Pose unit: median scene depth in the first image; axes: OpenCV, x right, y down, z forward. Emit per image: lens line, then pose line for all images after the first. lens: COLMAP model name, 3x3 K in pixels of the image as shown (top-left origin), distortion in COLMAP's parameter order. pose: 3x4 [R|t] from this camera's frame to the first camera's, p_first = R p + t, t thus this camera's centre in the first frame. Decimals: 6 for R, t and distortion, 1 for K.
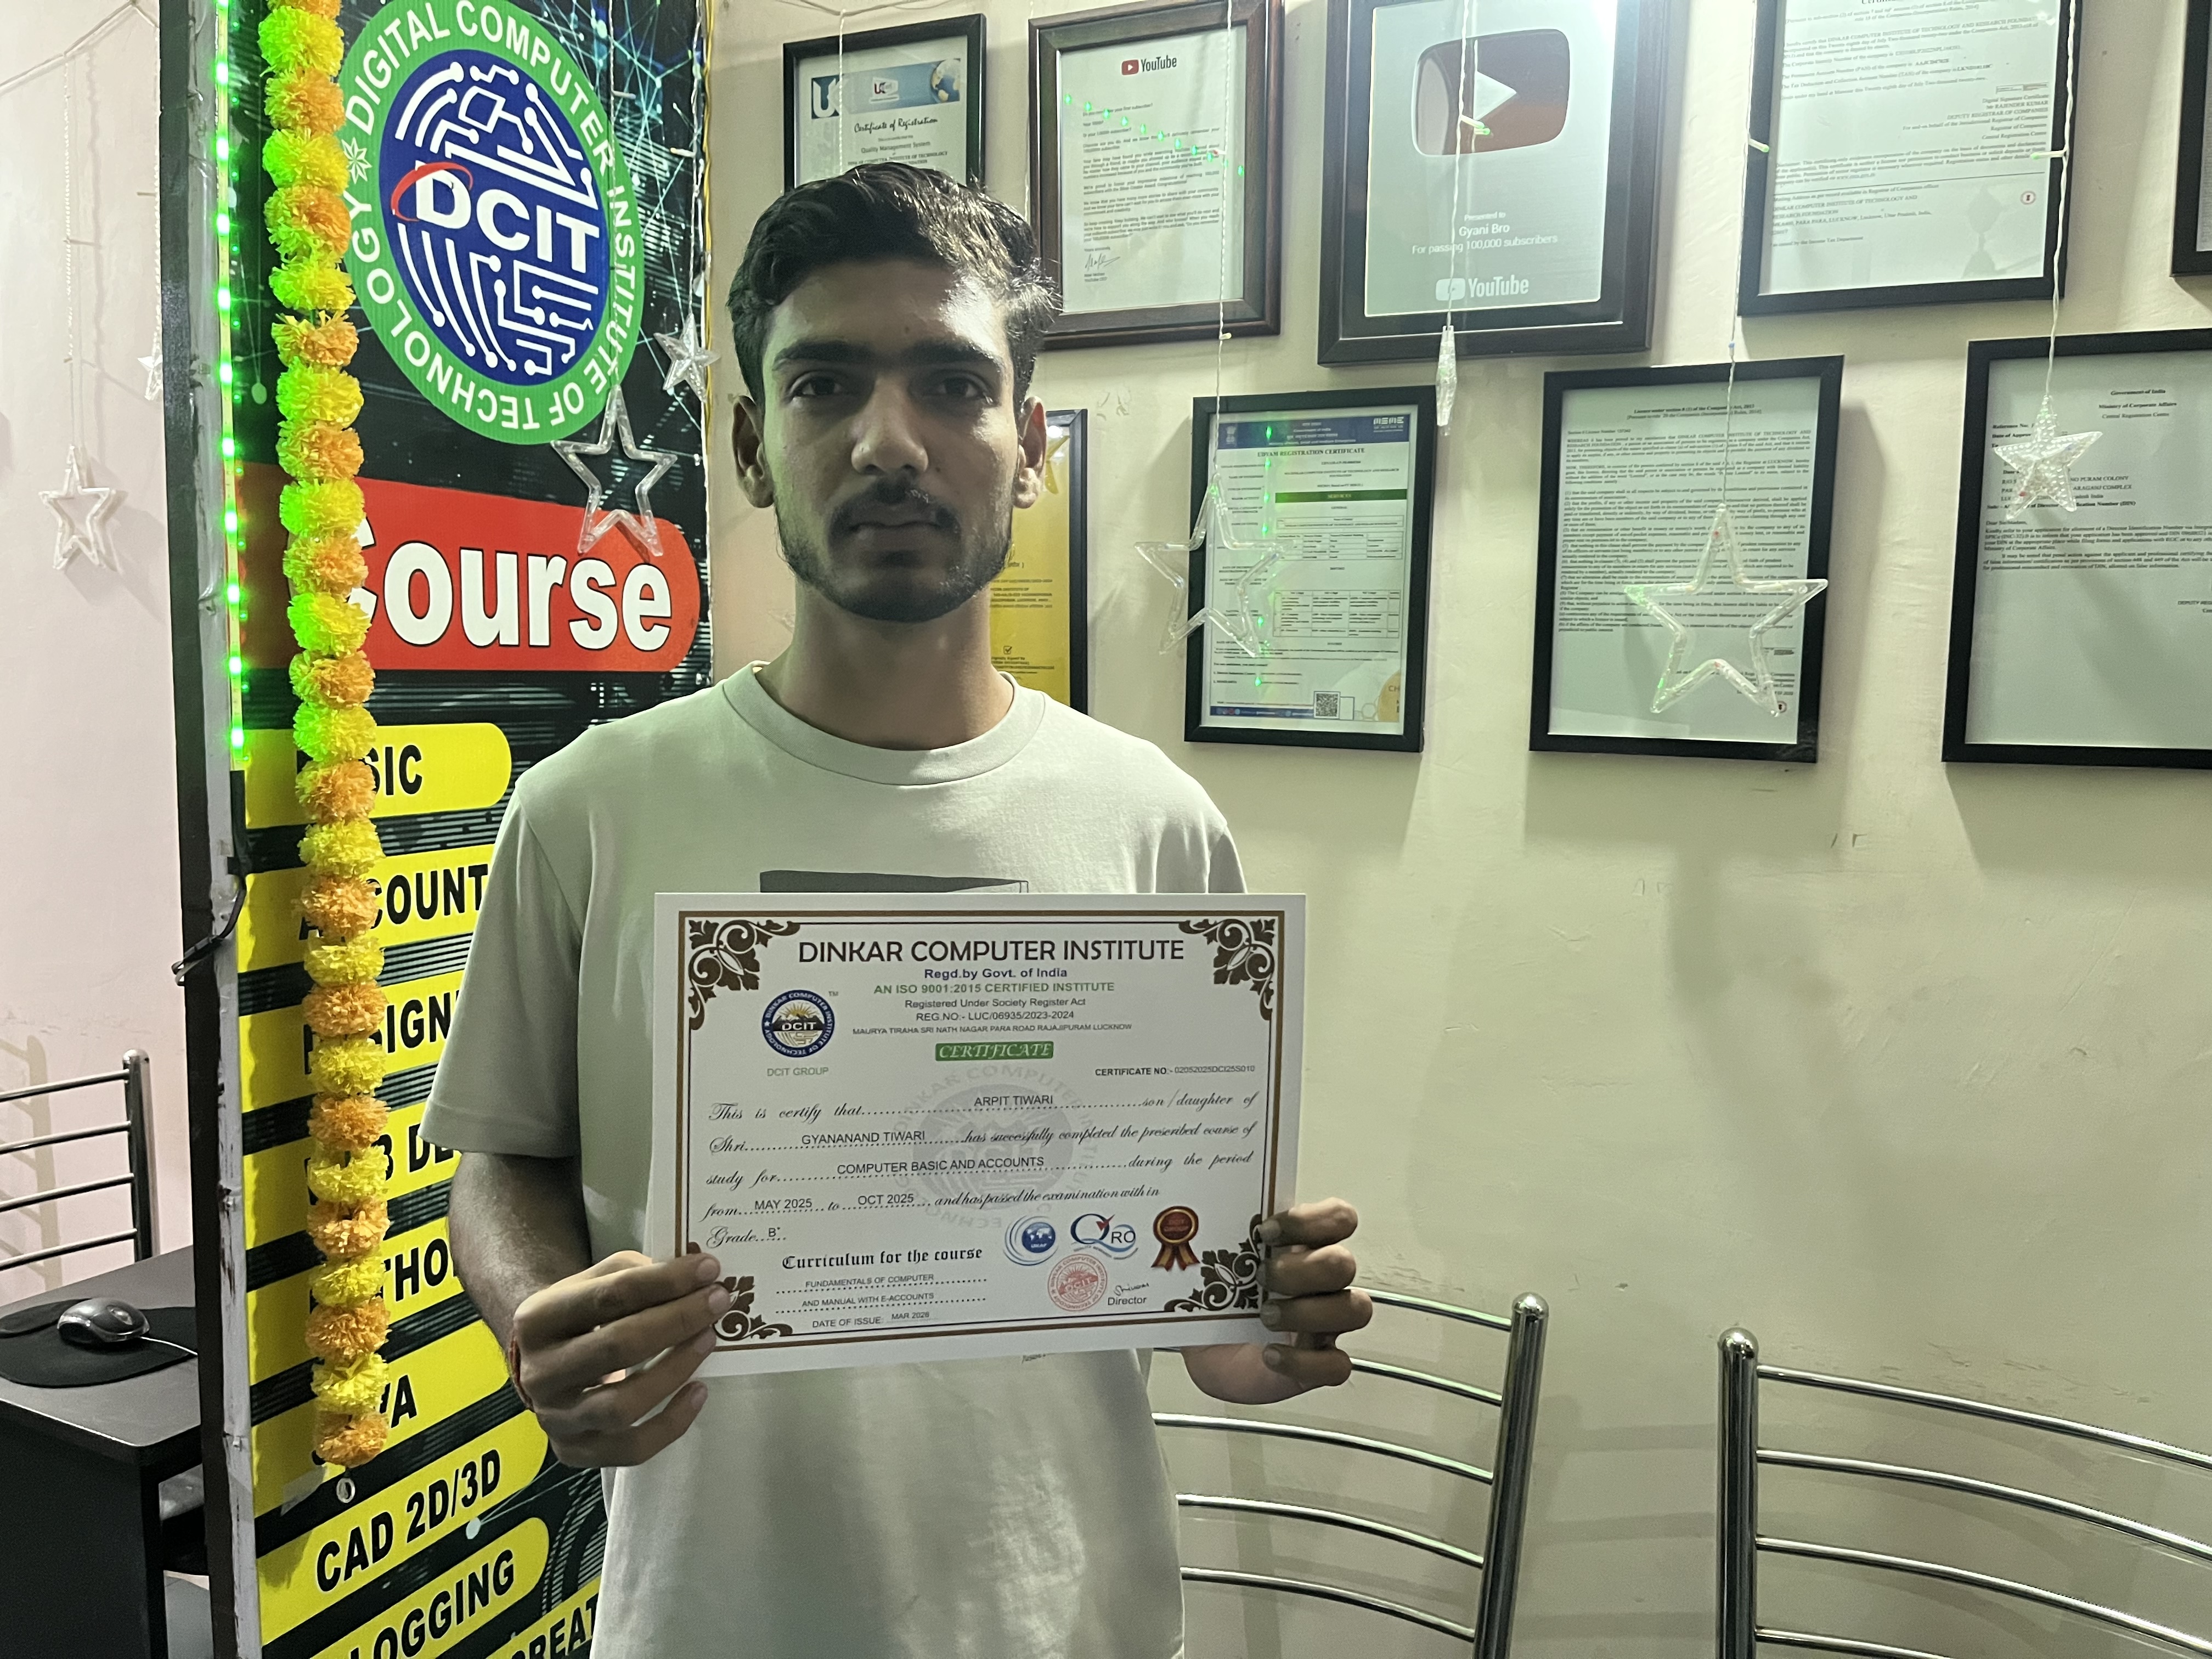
lens RADIAL K [[1683.1, 0, 1101.0], [0, 1683.1, 841.5], [0, 0, 1]] dist [0.064618, -0.094443]
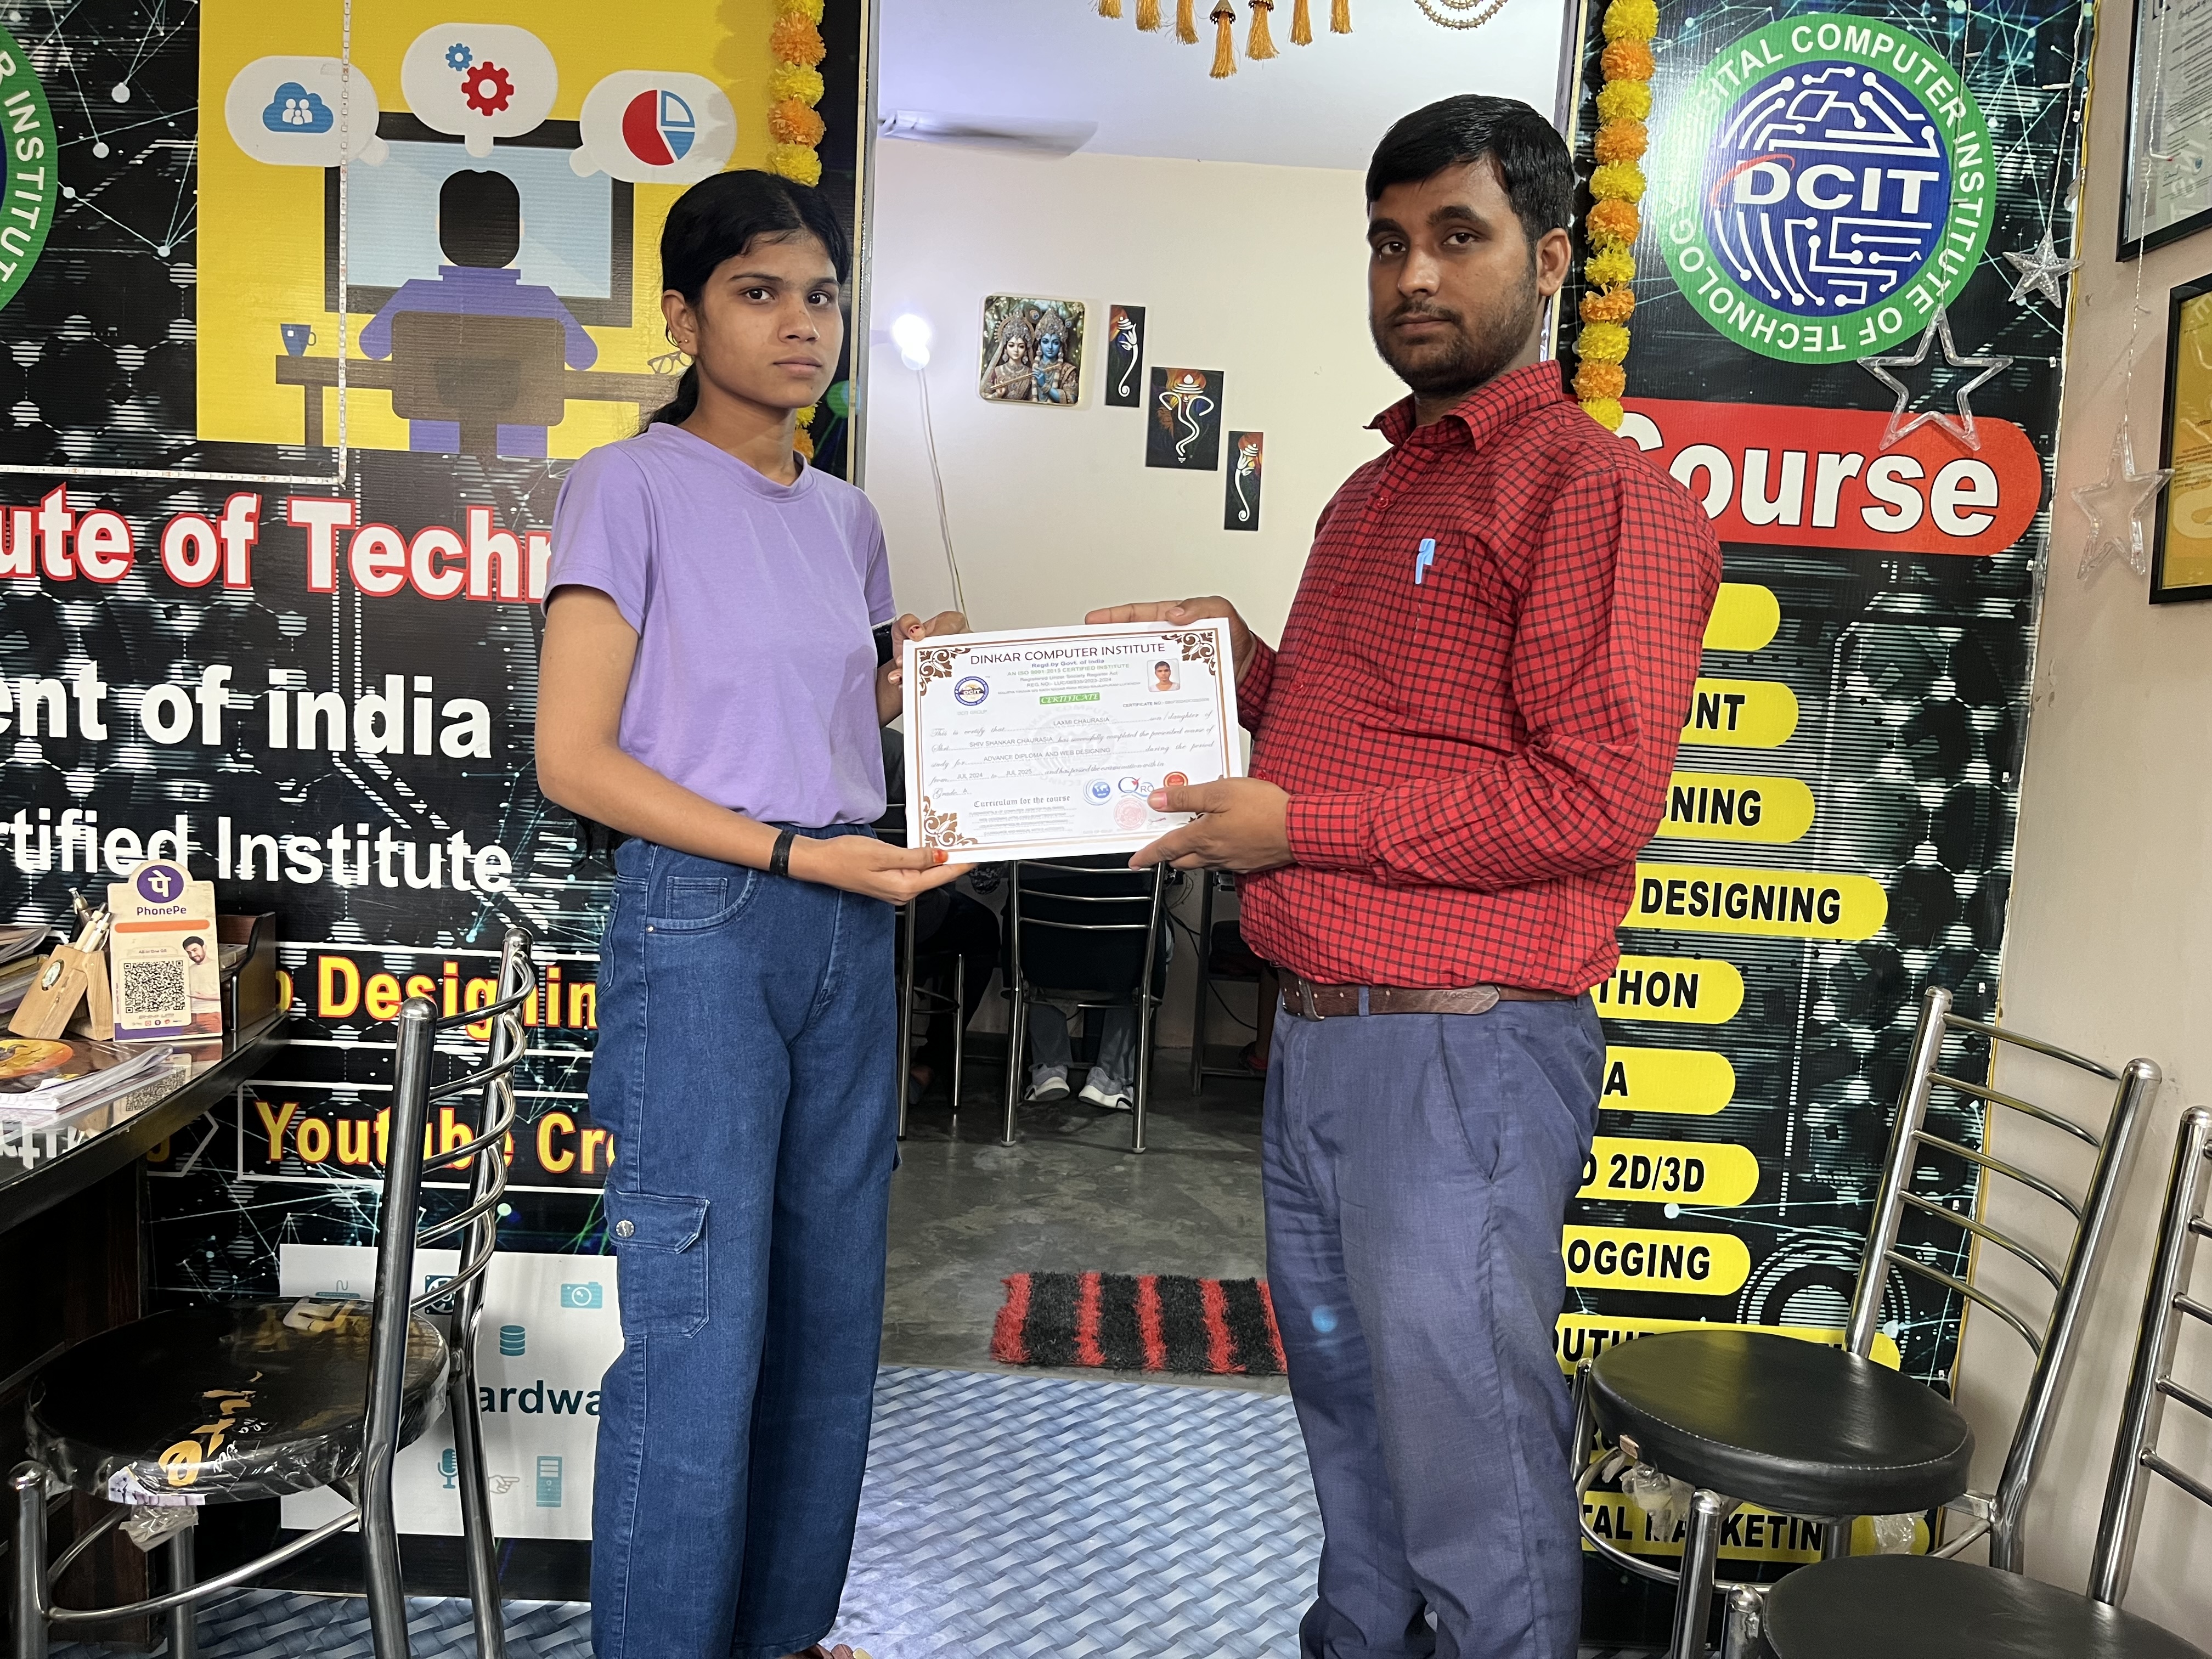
lens RADIAL K [[1683.1, 0, 1116.1], [0, 1683.1, 833.2], [0, 0, 1]] dist [0.064618, -0.094443]
pose [[0.403087, 0.092895, -0.910434, 0.624633], [-0.145609, 0.988672, 0.036411, 0.138940], [0.903503, 0.117890, 0.412048, 0.055771]]
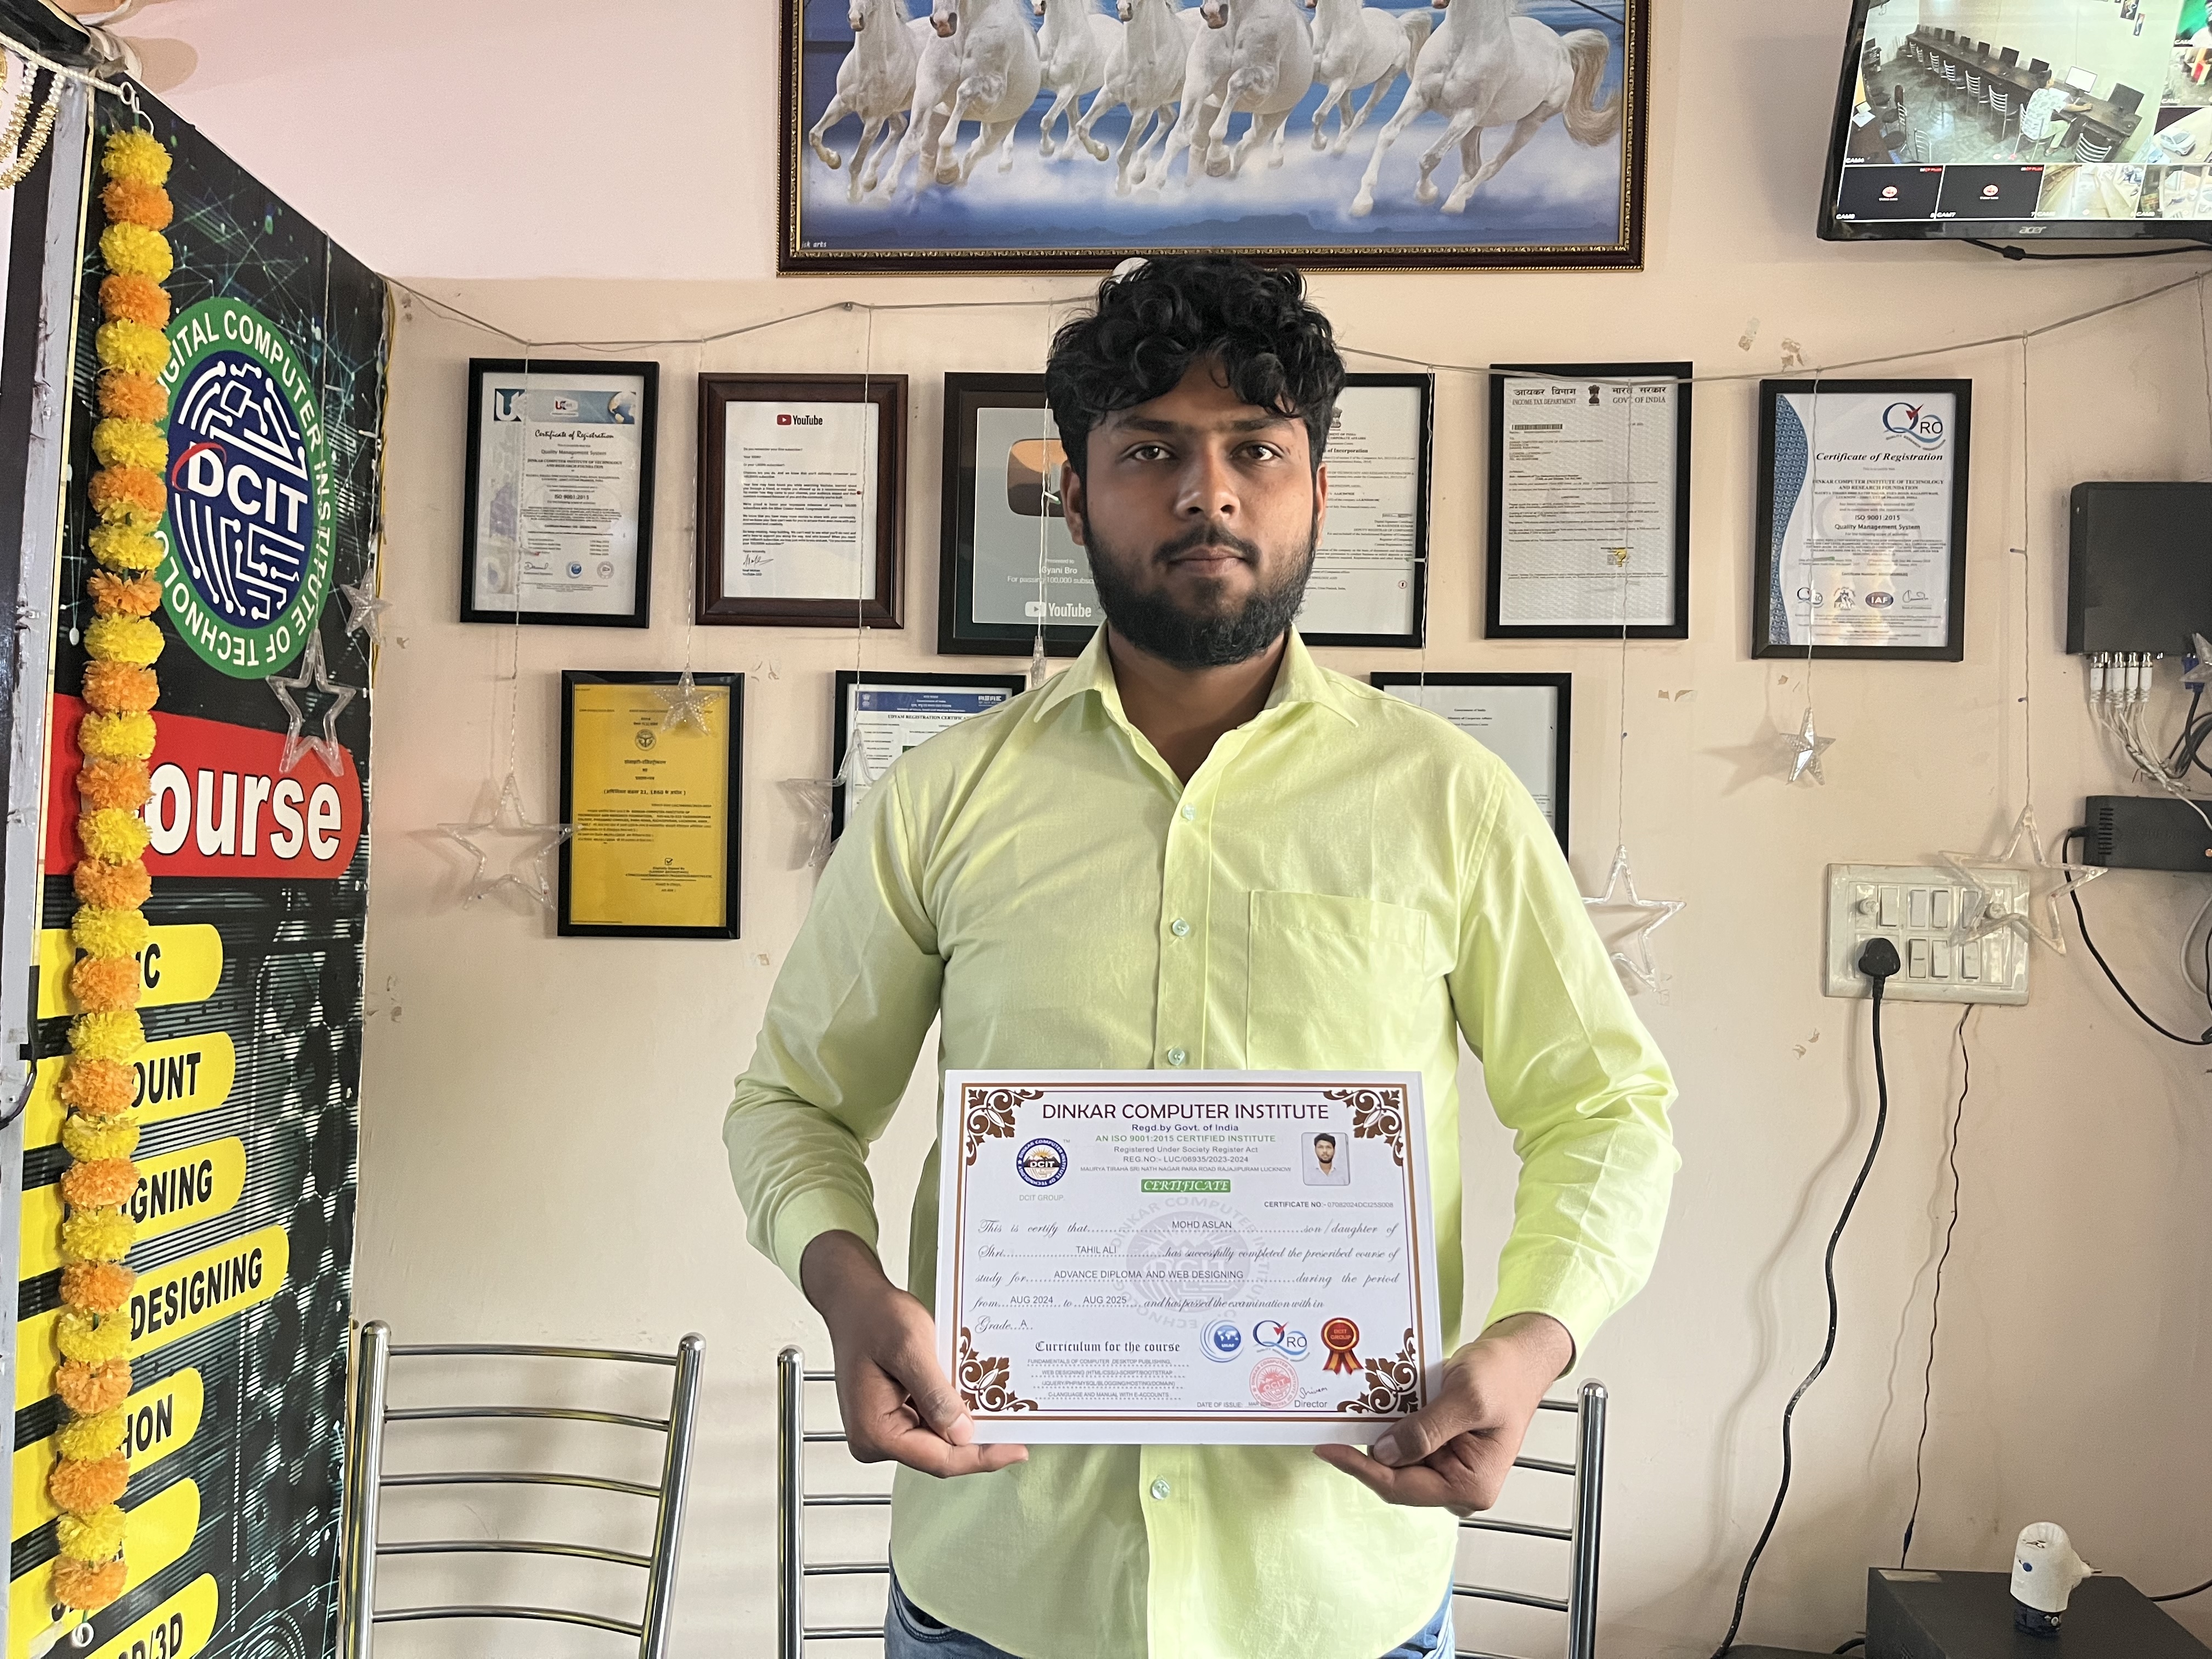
lens RADIAL K [[1683.1, 0, 1114.0], [0, 1683.1, 839.2], [0, 0, 1]] dist [0.064618, -0.094443]
pose [[0.928009, 0.014935, 0.372258, -0.226160], [0.031714, 0.992402, -0.118876, 0.026074], [-0.371205, 0.122124, 0.920485, -0.250889]]
